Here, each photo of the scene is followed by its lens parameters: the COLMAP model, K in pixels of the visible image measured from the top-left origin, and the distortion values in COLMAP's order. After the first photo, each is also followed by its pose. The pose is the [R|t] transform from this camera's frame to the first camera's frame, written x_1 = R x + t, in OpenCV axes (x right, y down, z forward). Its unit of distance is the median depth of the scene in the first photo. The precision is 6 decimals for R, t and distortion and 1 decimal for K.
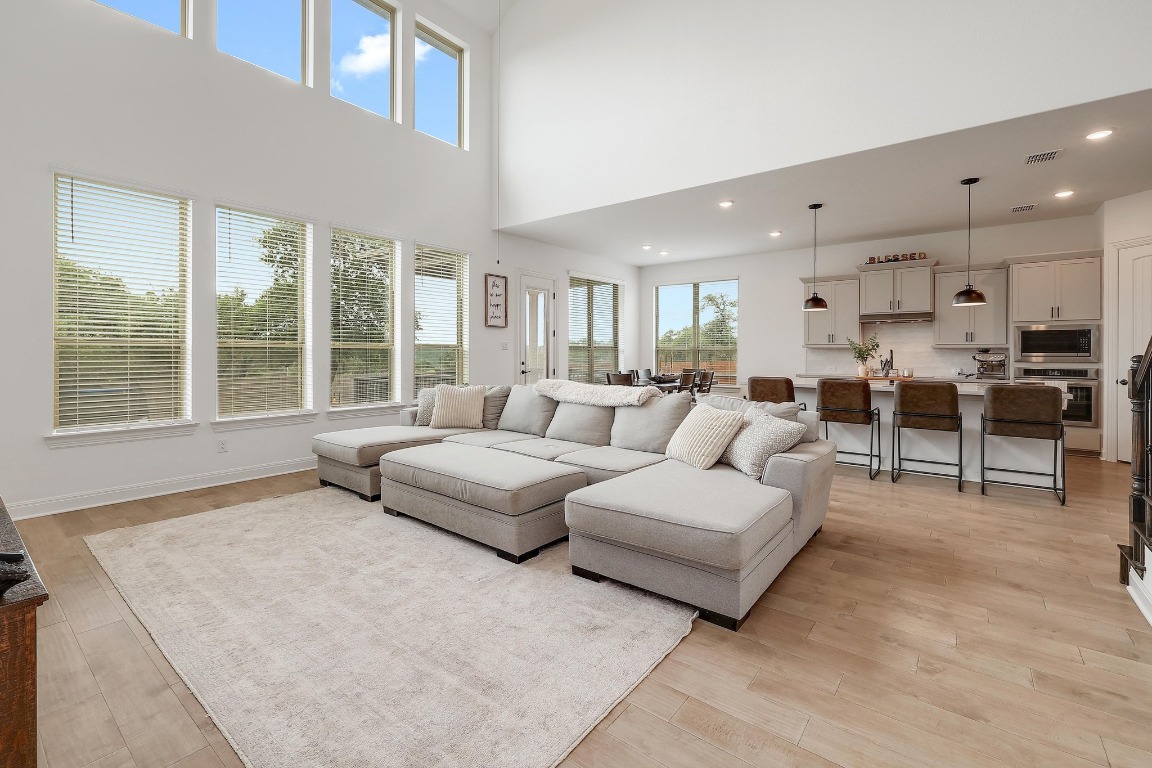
lens RADIAL K [[501.1, 0, 577.1], [0, 501.1, 354.2], [0, 0, 1]] dist [0.000766, -0.000138]
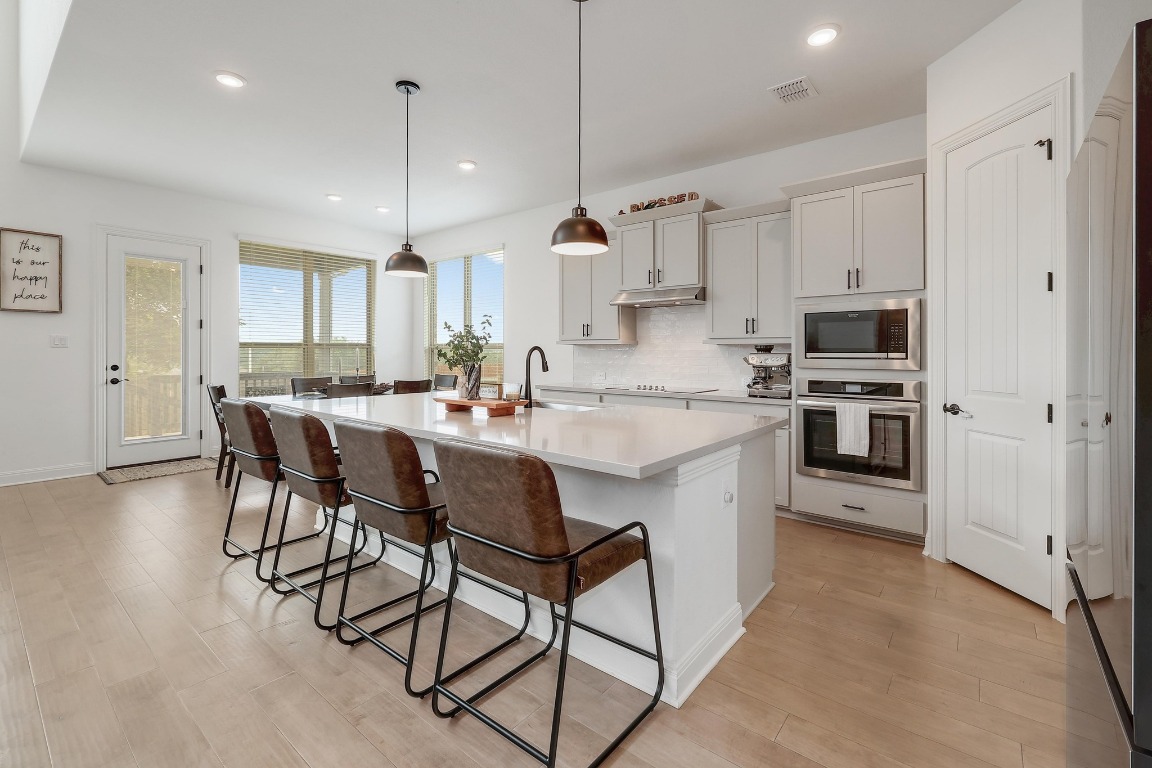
lens RADIAL K [[501.1, 0, 577.5], [0, 501.1, 351.9], [0, 0, 1]] dist [0.000766, -0.000138]
pose [[0.999815, -0.000607, -0.019221, 0.626147], [0.000594, 1.000000, -0.000704, -0.002585], [0.019222, 0.000693, 0.999815, 0.419289]]
